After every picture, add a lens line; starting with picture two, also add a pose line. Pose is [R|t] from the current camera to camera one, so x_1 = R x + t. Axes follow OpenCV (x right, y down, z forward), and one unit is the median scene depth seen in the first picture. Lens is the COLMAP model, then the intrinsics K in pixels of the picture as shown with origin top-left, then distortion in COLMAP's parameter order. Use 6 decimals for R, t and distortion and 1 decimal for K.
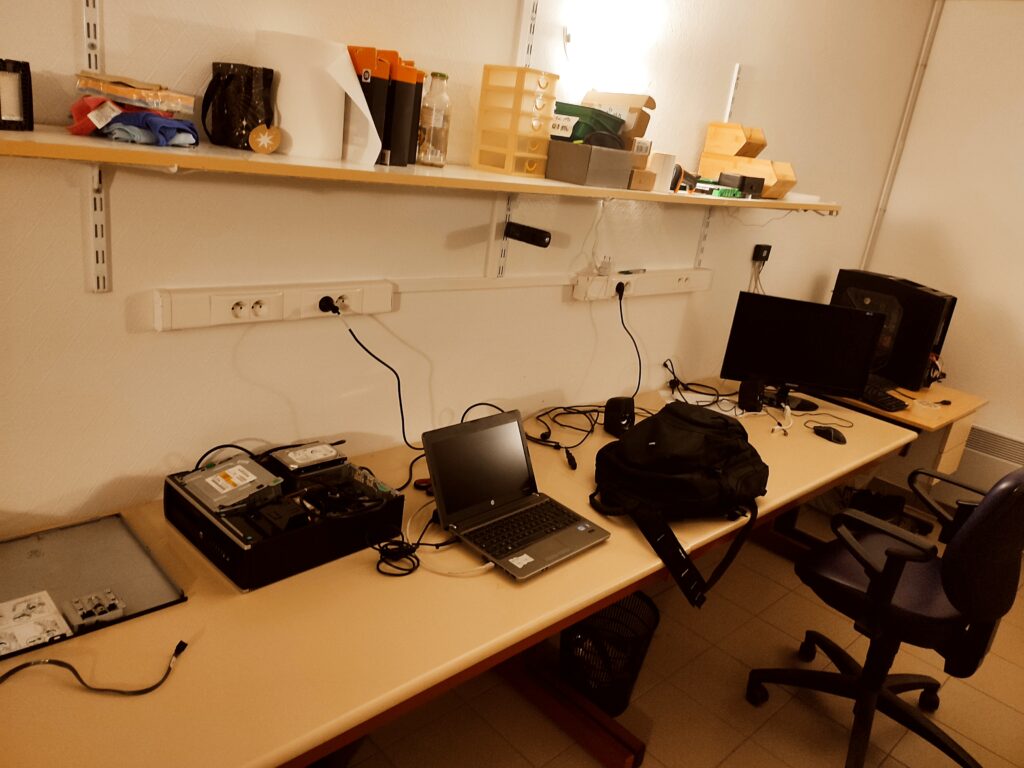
lens RADIAL K [[757.5, 0, 512.0], [0, 757.5, 384.0], [0, 0, 1]] dist [0.050804, -0.086813]
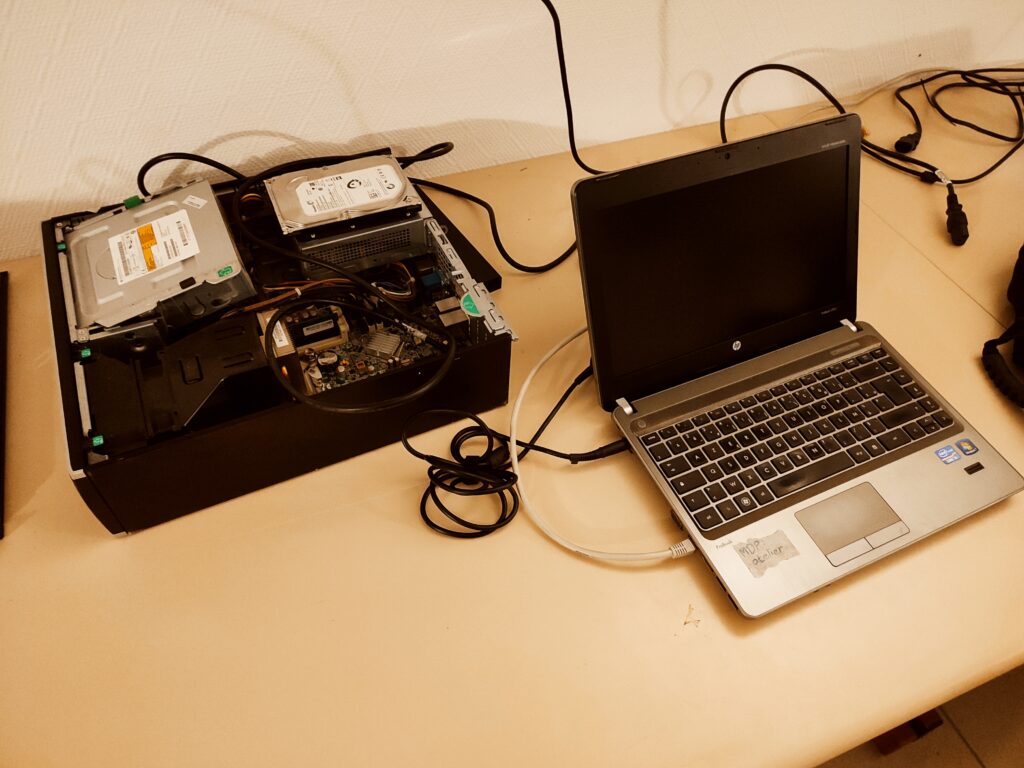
lens RADIAL K [[757.5, 0, 512.0], [0, 757.5, 384.0], [0, 0, 1]] dist [0.050804, -0.086813]
pose [[0.926886, 0.211910, -0.309800, -0.005181], [-0.034114, 0.869525, 0.492709, -0.031949], [0.373788, -0.446117, 0.813180, 0.563063]]
